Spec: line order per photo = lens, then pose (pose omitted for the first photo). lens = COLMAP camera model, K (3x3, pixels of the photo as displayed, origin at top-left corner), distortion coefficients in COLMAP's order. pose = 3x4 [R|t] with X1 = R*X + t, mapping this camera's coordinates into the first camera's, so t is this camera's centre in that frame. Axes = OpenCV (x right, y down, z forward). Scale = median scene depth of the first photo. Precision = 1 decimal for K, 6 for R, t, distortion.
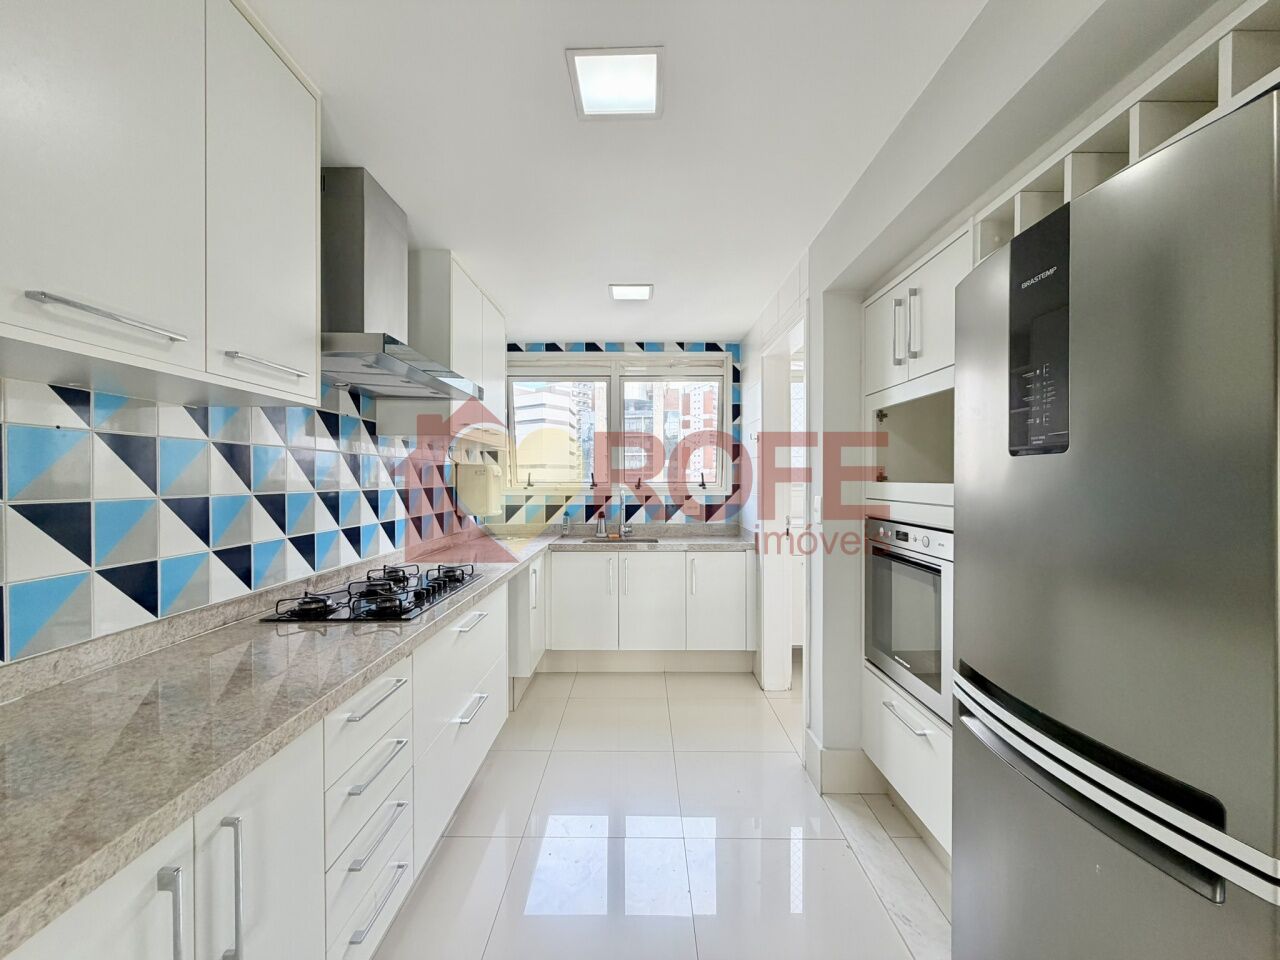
lens RADIAL K [[511.3, 0, 635.4], [0, 511.3, 481.1], [0, 0, 1]] dist [-0.002803, -0.000152]
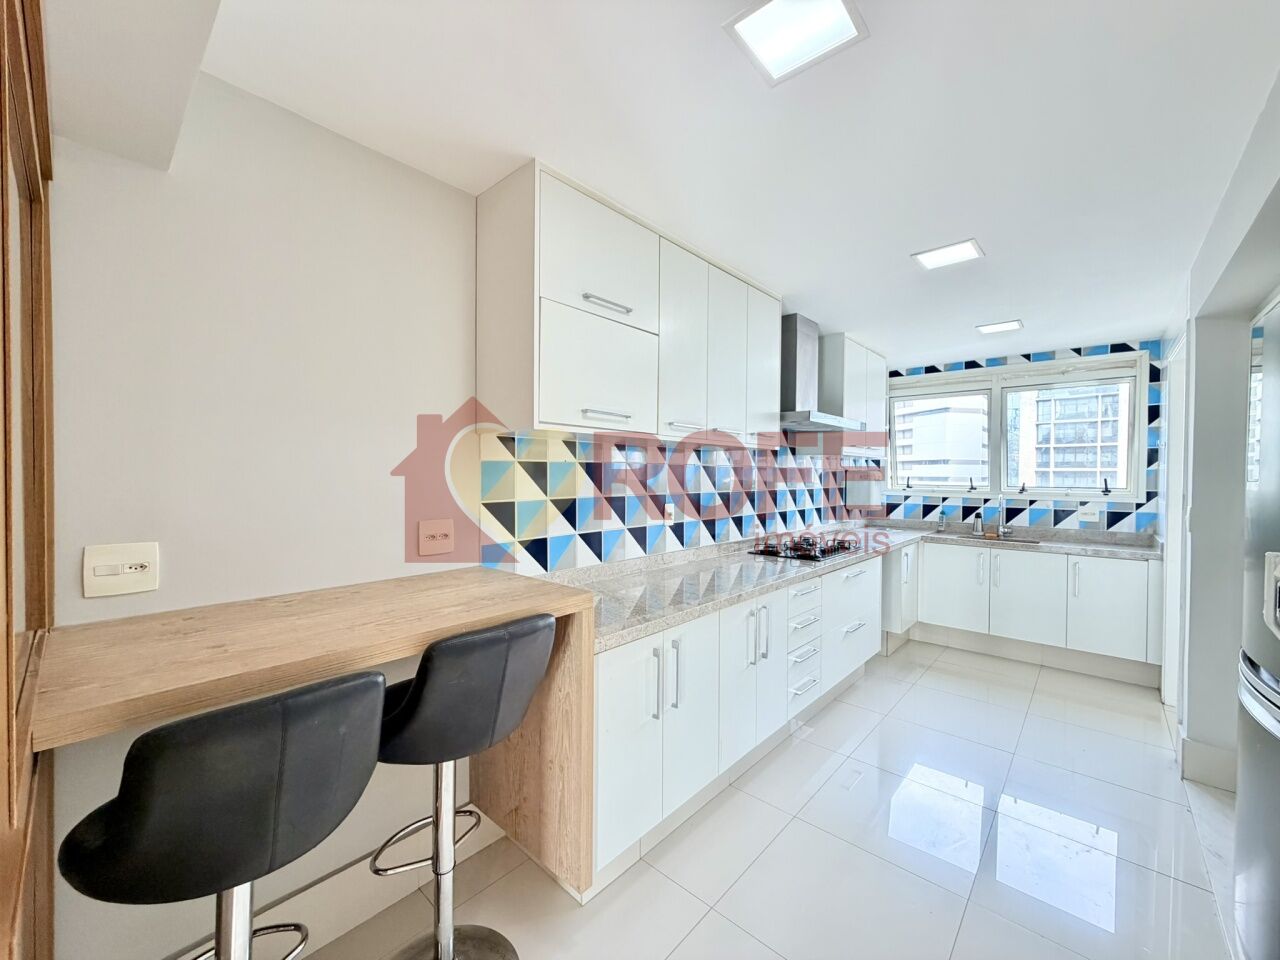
lens RADIAL K [[511.3, 0, 631.6], [0, 511.3, 479.2], [0, 0, 1]] dist [-0.002803, -0.000152]
pose [[0.744603, 0.013478, -0.667371, 0.112642], [-0.011549, 0.999907, 0.007308, -0.012305], [0.667407, 0.002266, 0.744689, -0.333537]]
